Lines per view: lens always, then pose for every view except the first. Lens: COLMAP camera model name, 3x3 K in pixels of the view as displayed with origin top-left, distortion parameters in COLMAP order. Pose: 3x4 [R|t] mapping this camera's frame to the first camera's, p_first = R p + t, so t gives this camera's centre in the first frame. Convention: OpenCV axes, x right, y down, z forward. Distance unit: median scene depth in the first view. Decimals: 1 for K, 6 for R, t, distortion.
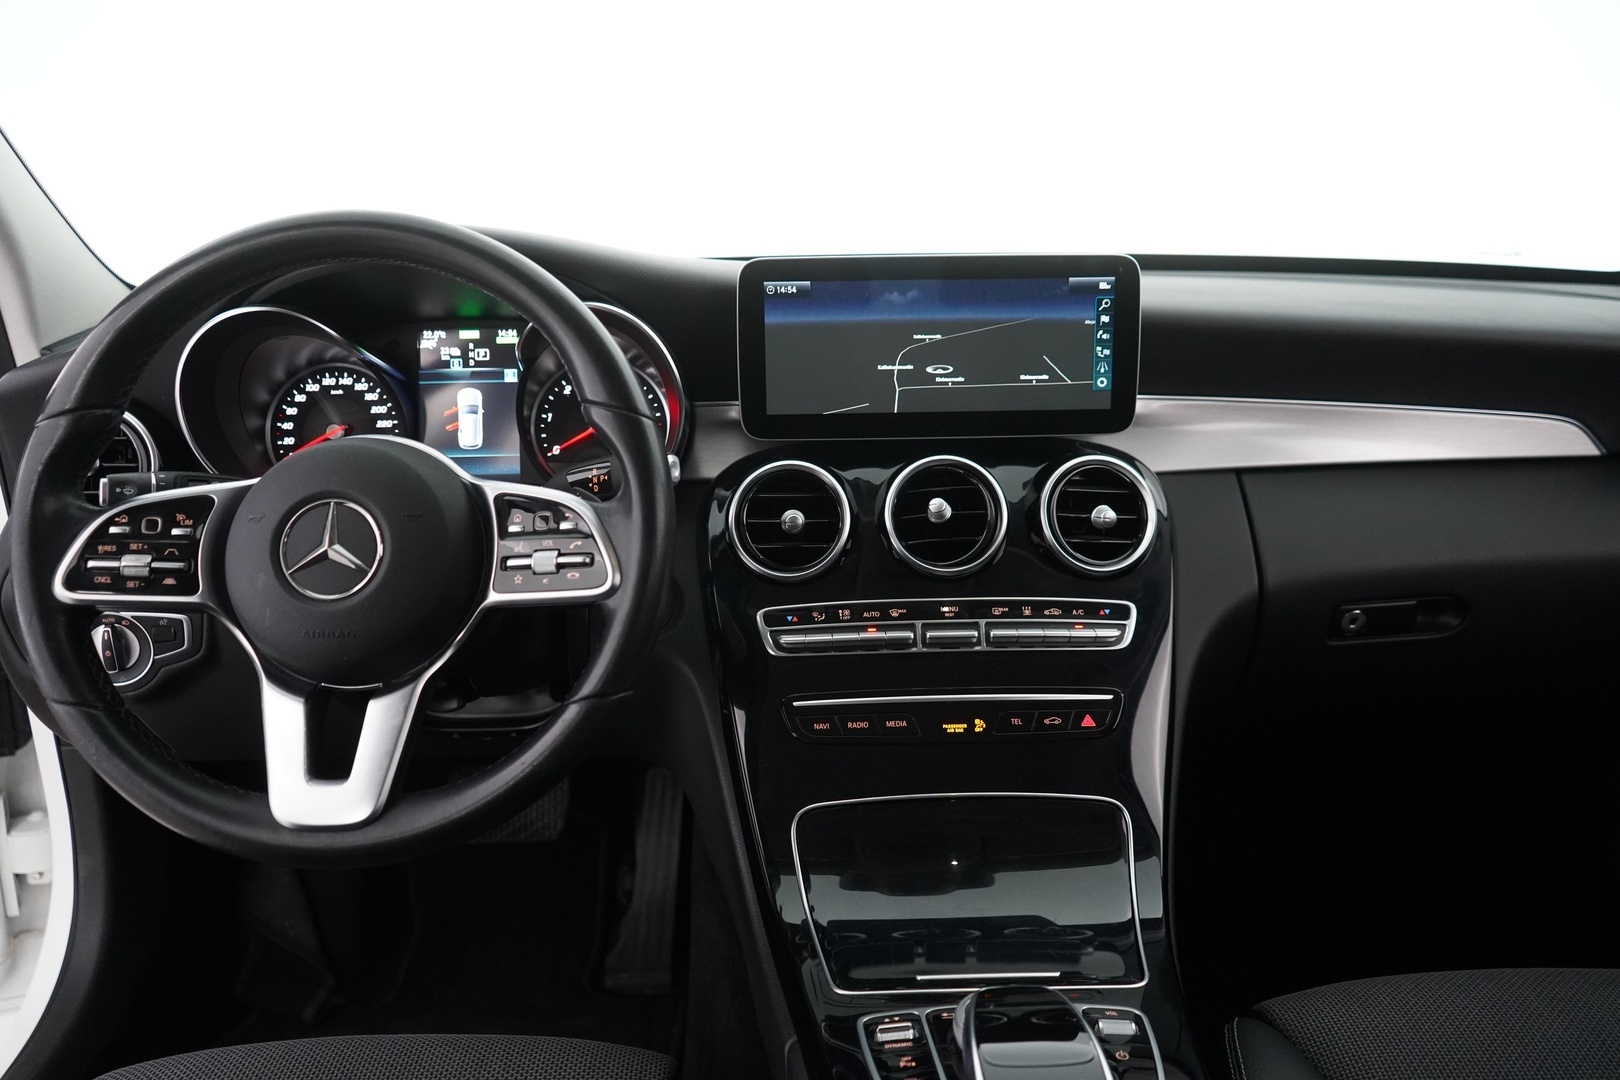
lens RADIAL K [[1322.5, 0, 820.8], [0, 1322.5, 524.1], [0, 0, 1]] dist [-0.015926, 0.023778]
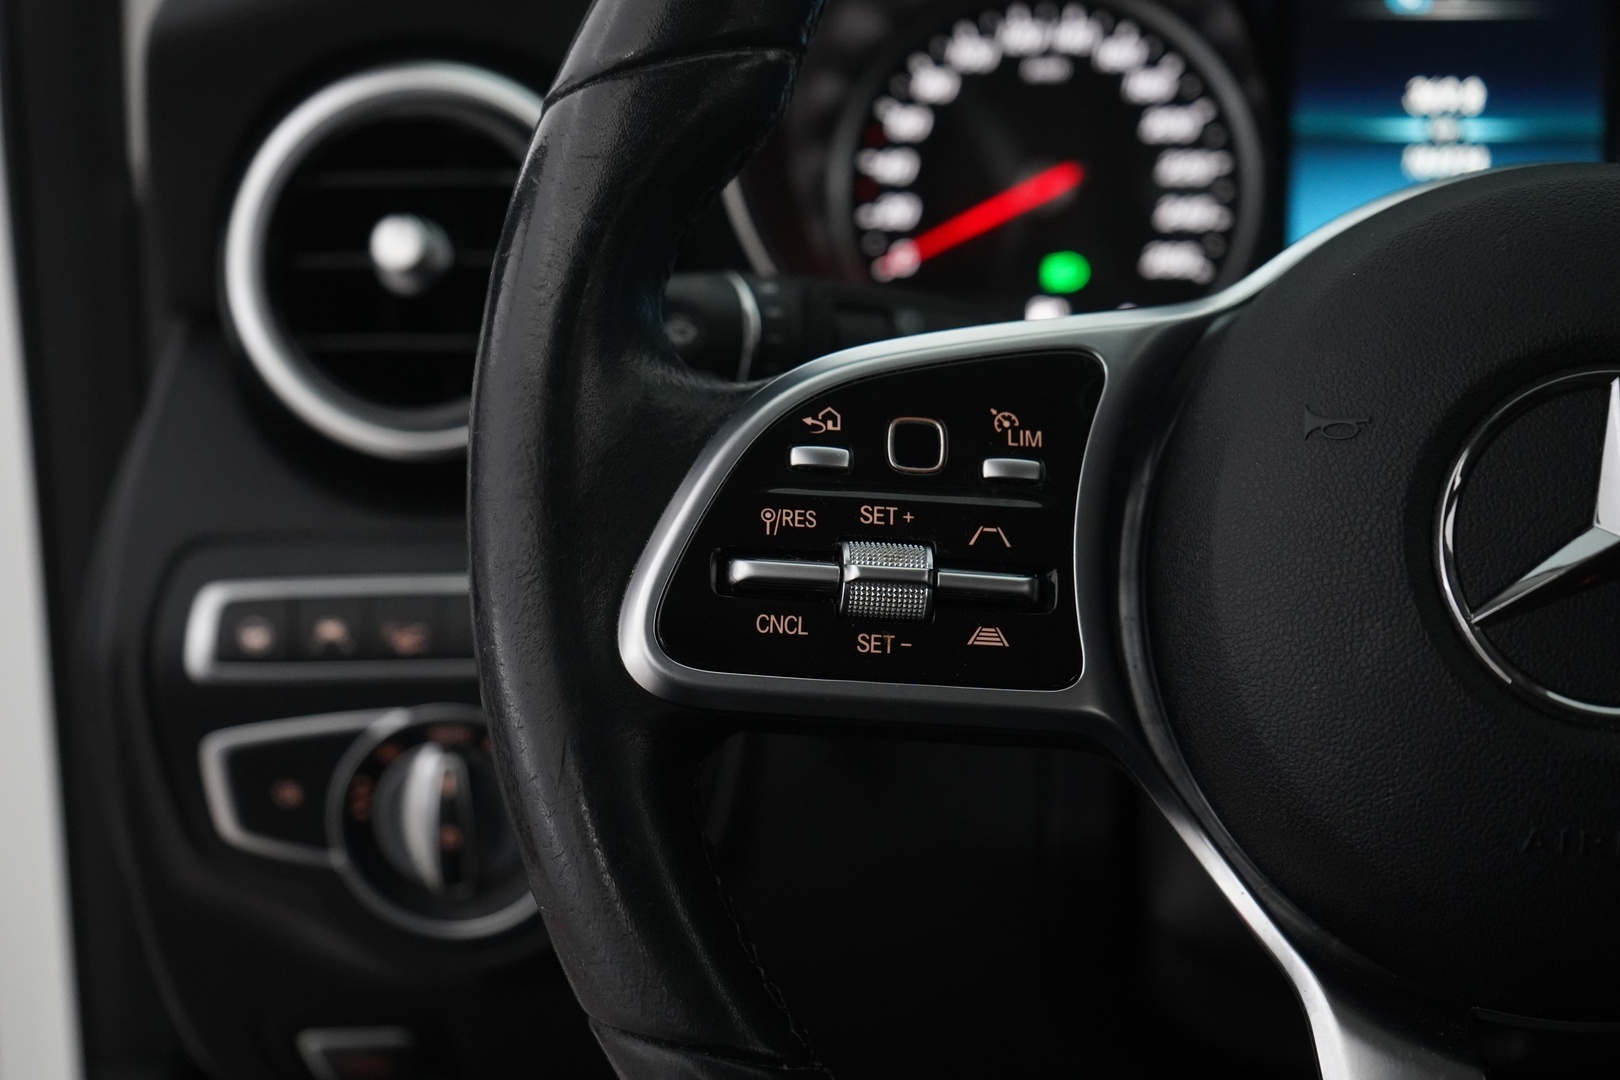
lens RADIAL K [[2964.3, 0, 807.9], [0, 2964.3, 541.3], [0, 0, 1]] dist [-0.005196, 0.000000]
pose [[0.994162, 0.036554, -0.101513, -0.346168], [-0.035429, 0.999289, 0.012864, 0.011030], [0.101911, -0.009193, 0.994751, 0.252744]]
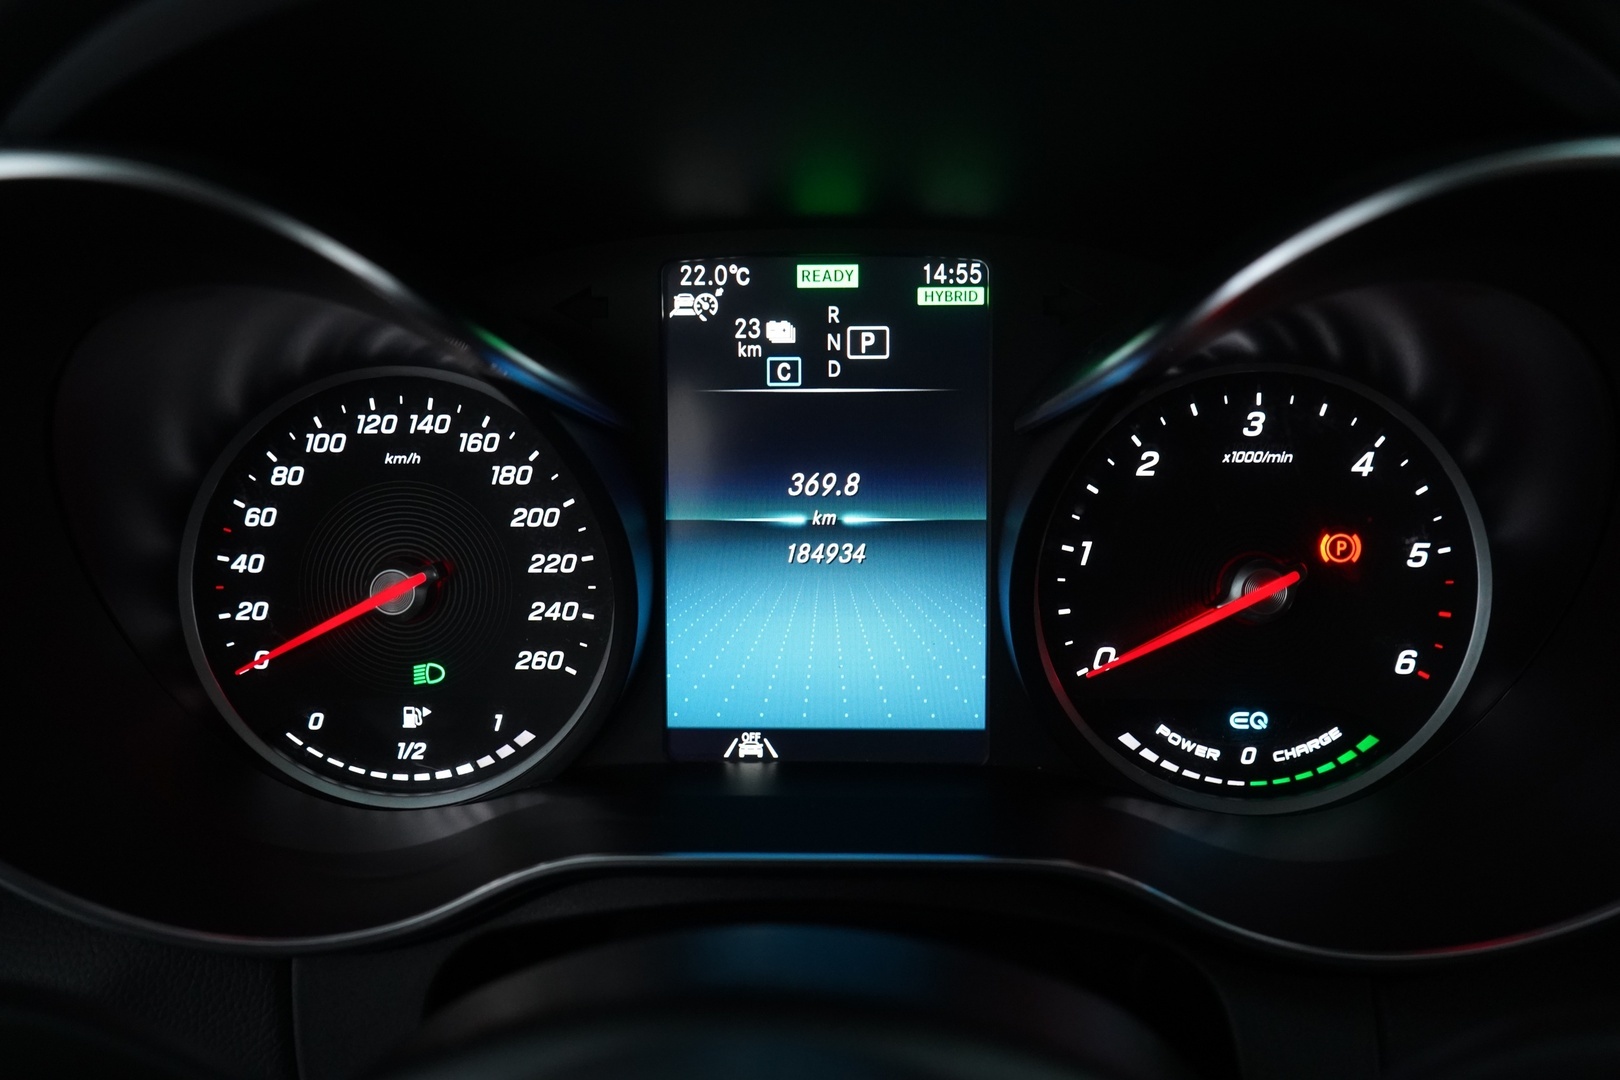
lens RADIAL K [[1322.5, 0, 809.9], [0, 1322.5, 525.5], [0, 0, 1]] dist [-0.015926, 0.023778]
pose [[0.998609, 0.020894, -0.048406, -0.255391], [-0.017792, 0.997813, 0.063660, -0.105892], [0.049631, -0.062710, 0.996797, 0.693798]]
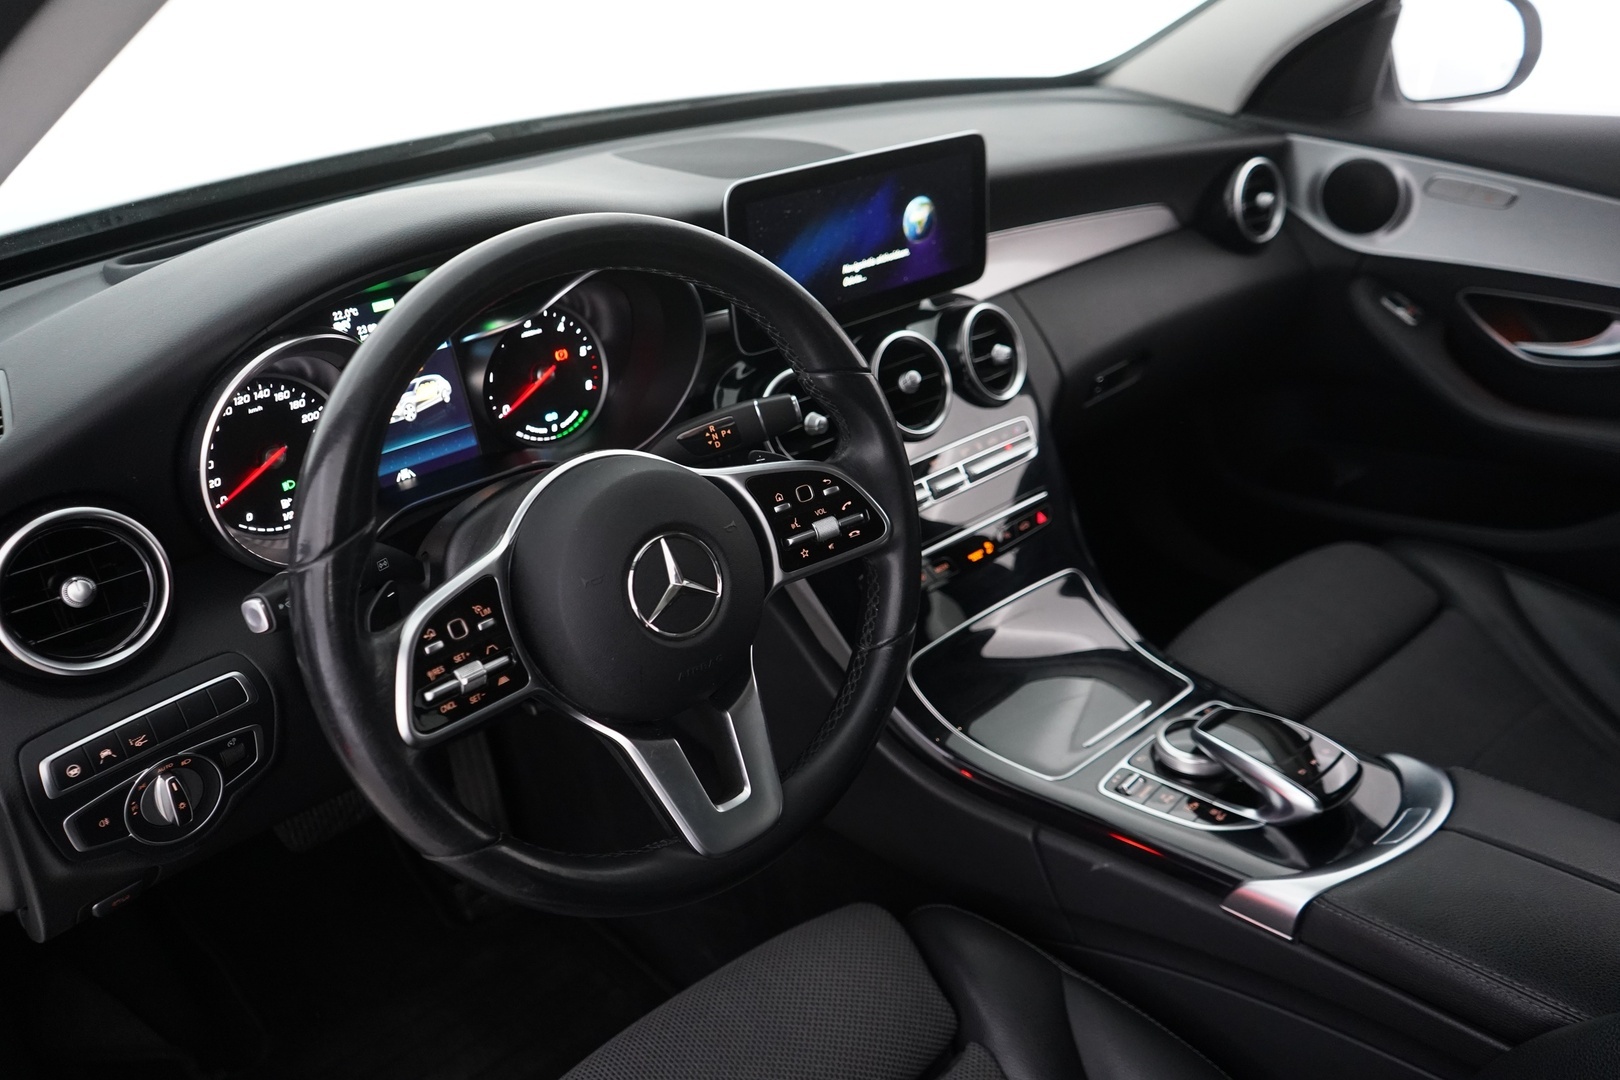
lens RADIAL K [[1322.5, 0, 812.8], [0, 1322.5, 532.5], [0, 0, 1]] dist [-0.015926, 0.023778]
pose [[0.743854, -0.307016, 0.593651, -0.617937], [0.176411, 0.946938, 0.268679, -0.186362], [-0.644640, -0.095132, 0.758545, 0.151533]]
